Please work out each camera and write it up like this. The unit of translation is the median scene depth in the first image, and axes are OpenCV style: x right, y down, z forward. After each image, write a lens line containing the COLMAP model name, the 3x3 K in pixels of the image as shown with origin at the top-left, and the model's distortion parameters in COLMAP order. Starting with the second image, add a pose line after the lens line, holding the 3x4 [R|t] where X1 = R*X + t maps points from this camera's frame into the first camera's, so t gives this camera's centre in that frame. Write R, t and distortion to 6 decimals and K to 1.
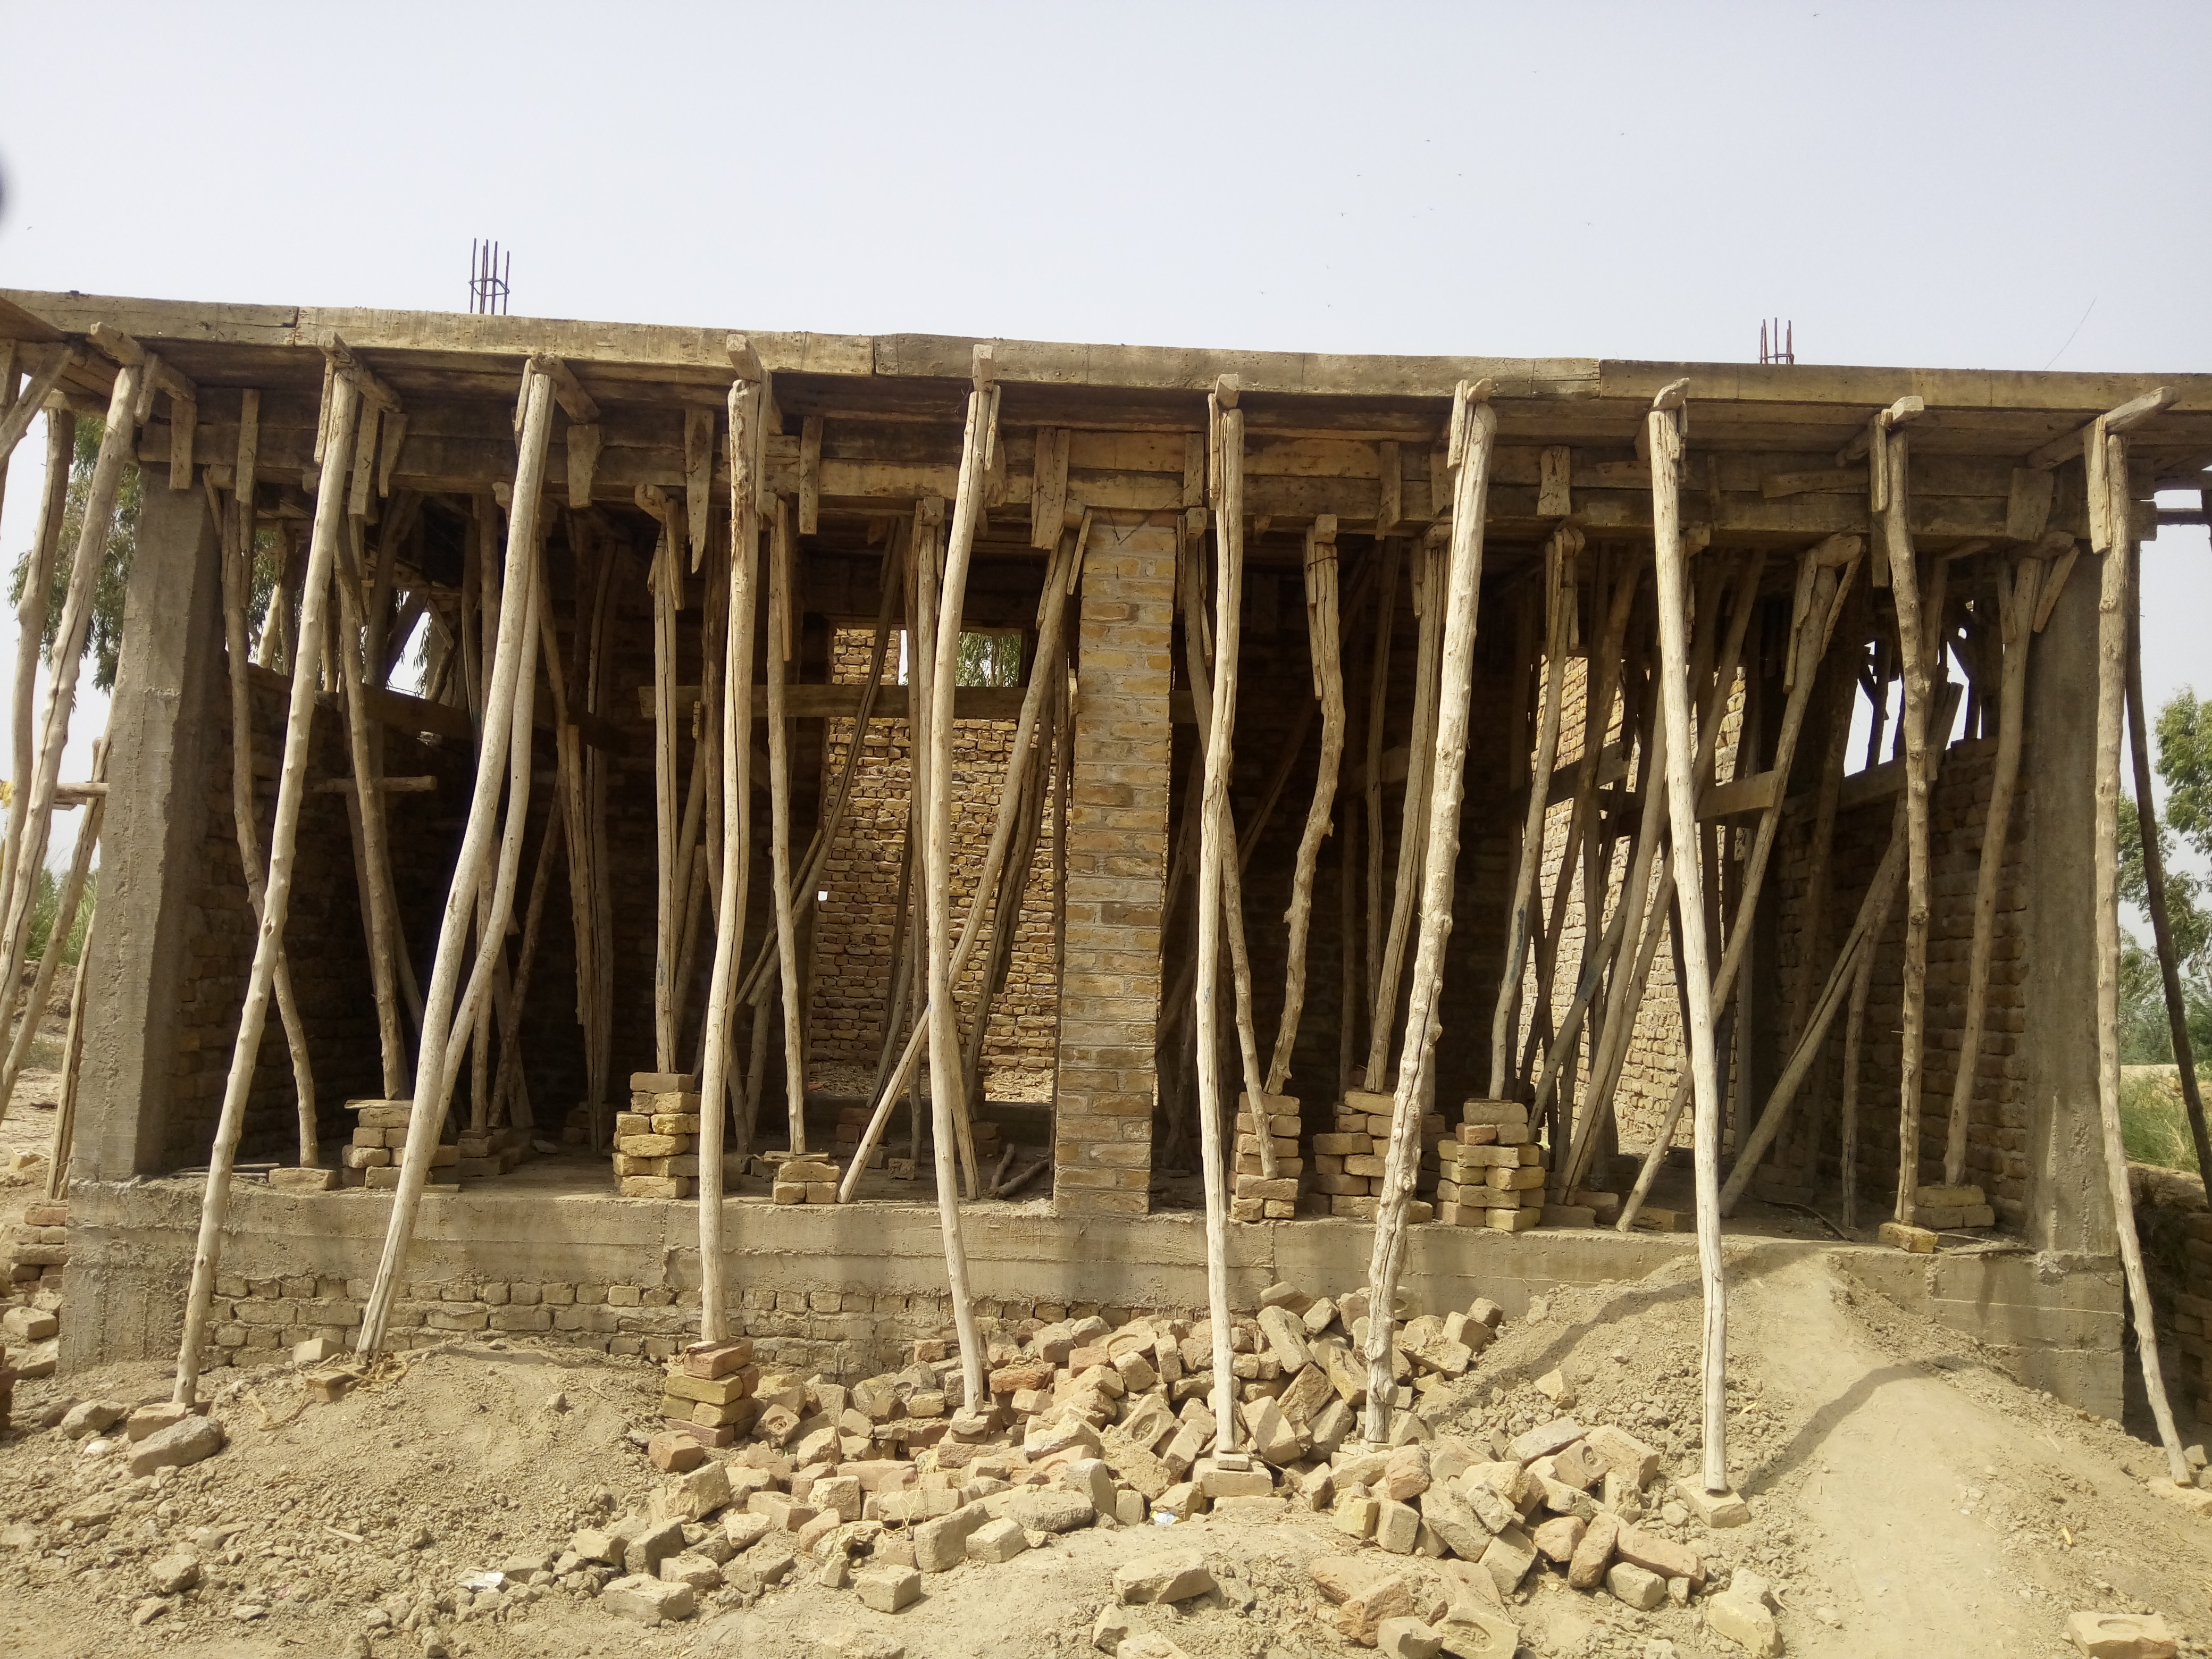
lens RADIAL K [[1689.4, 0, 1076.2], [0, 1689.4, 839.2], [0, 0, 1]] dist [0.131134, -0.221468]
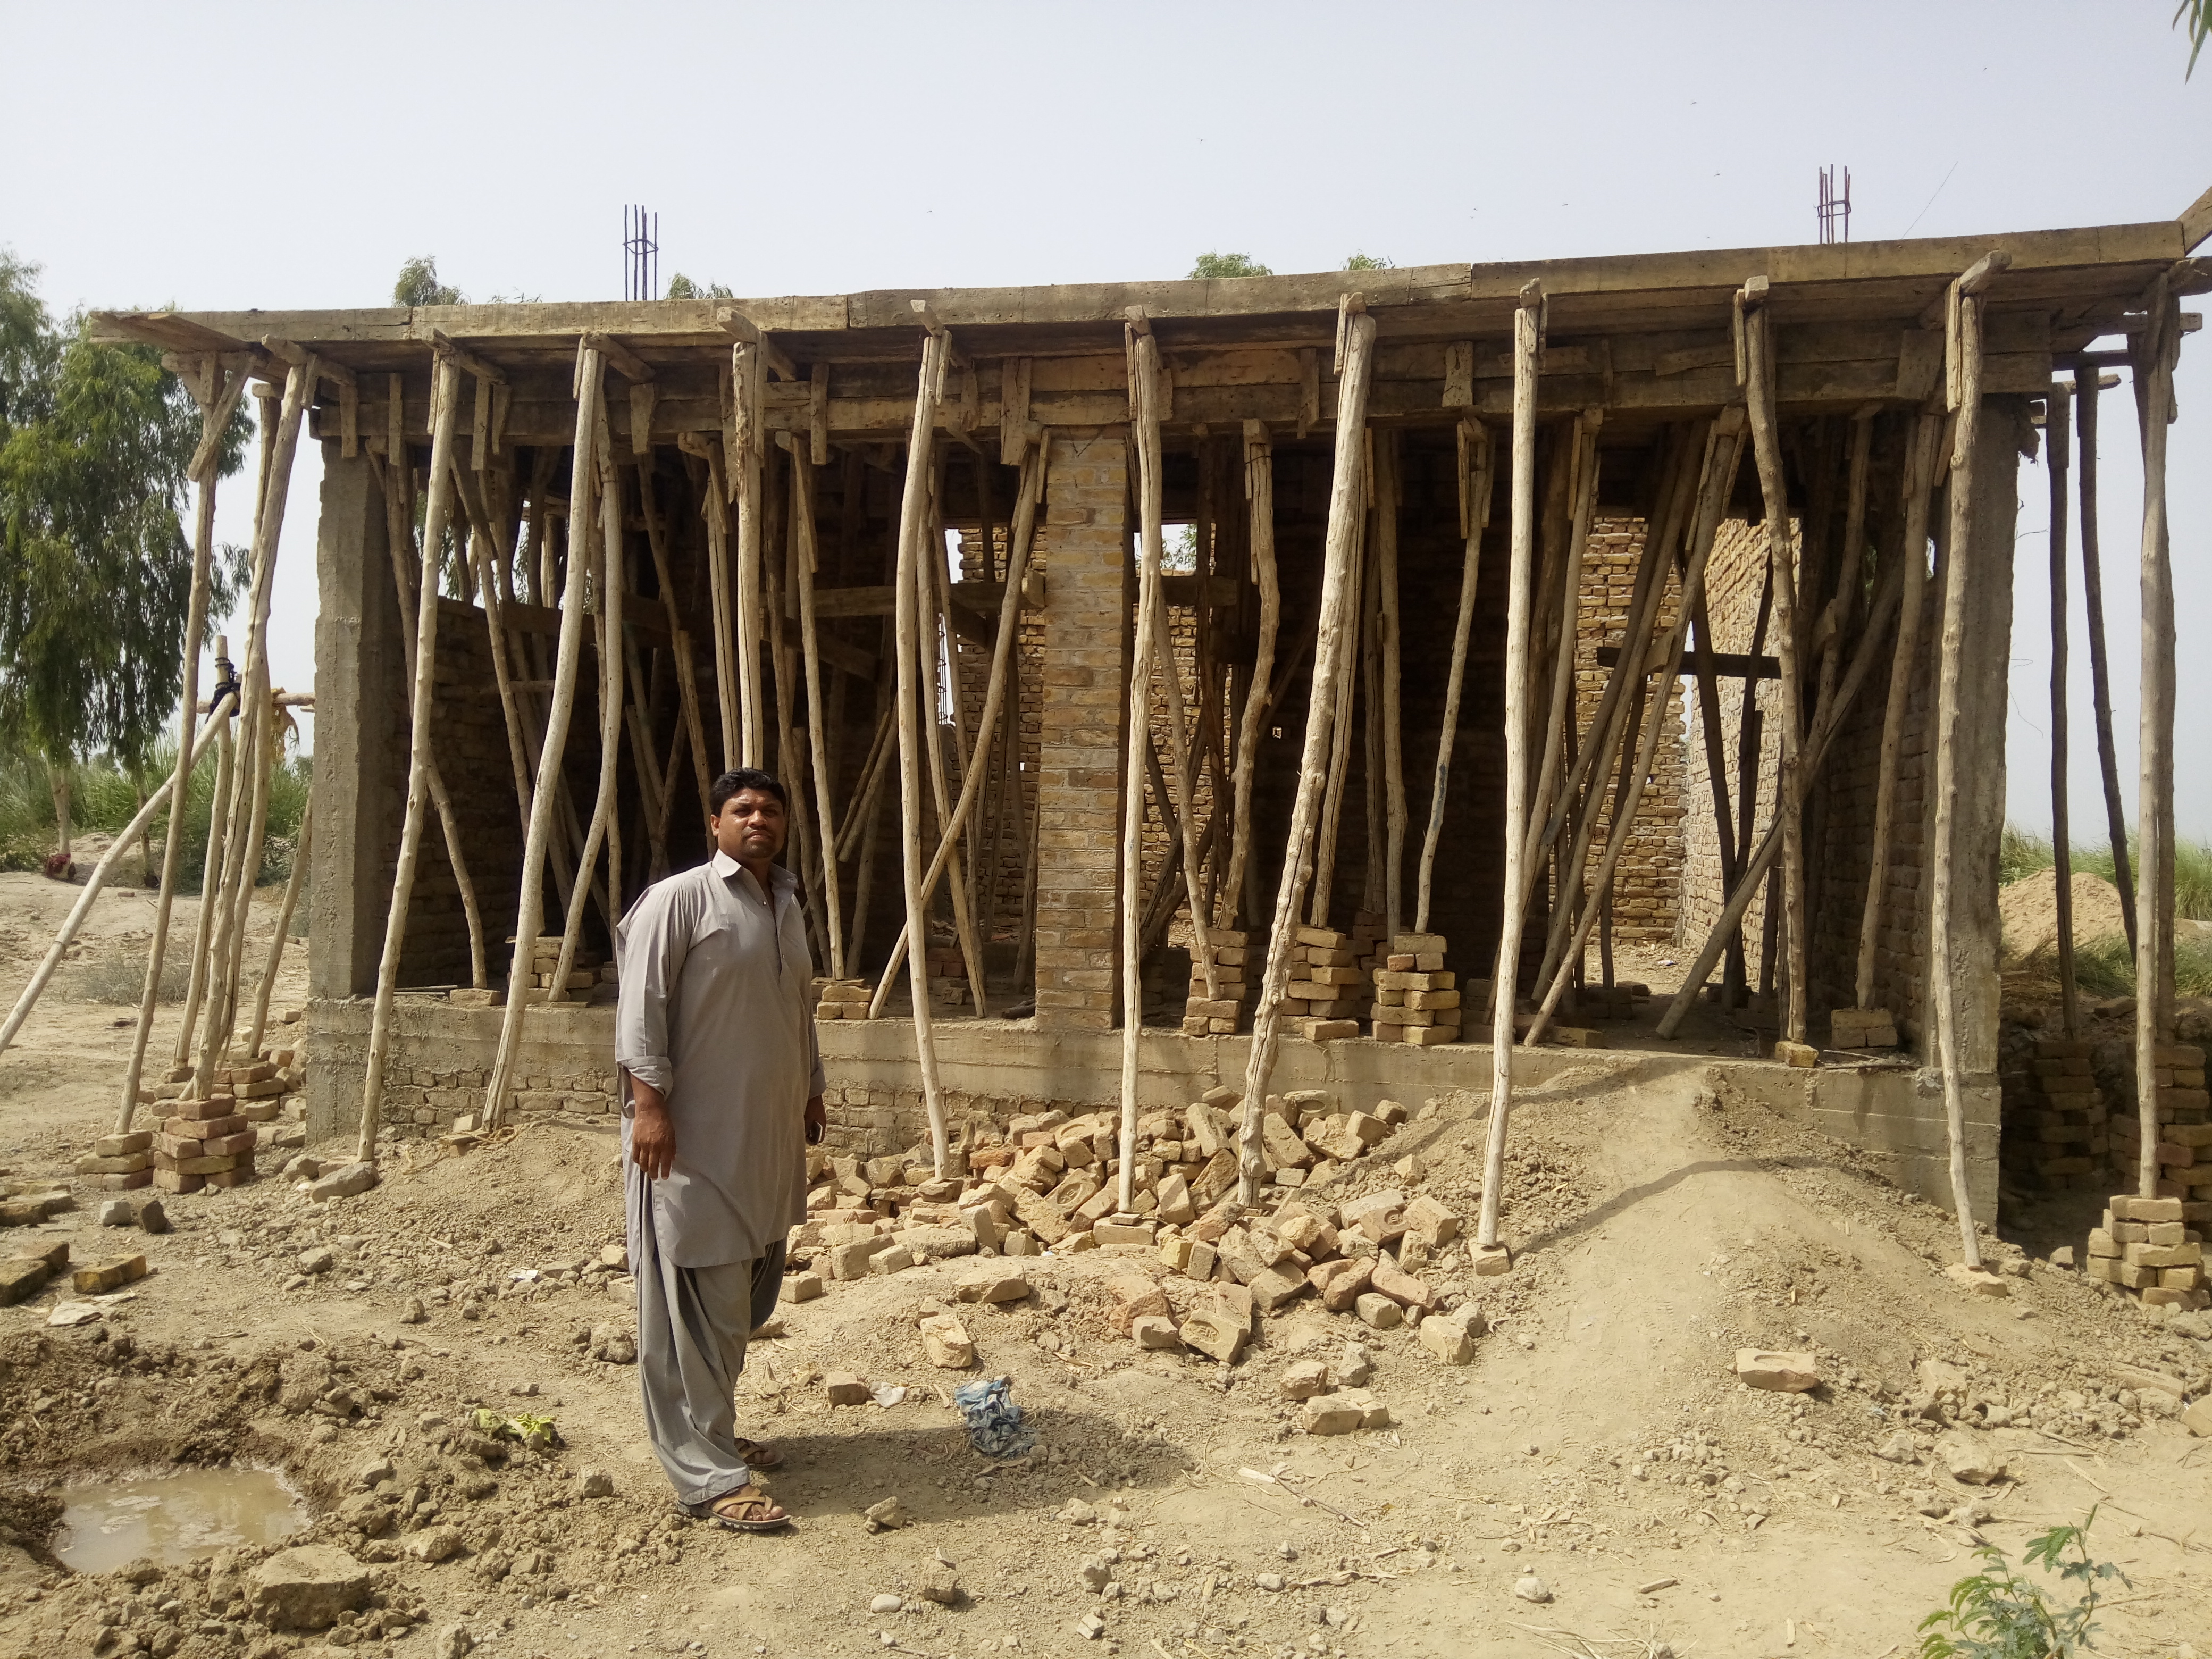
lens RADIAL K [[1689.4, 0, 1076.2], [0, 1689.4, 839.2], [0, 0, 1]] dist [0.131134, -0.221468]
pose [[0.978489, -0.016120, -0.205669, 0.276191], [0.032063, 0.996711, 0.074420, -0.000952], [0.203793, -0.079414, 0.975788, -0.157769]]
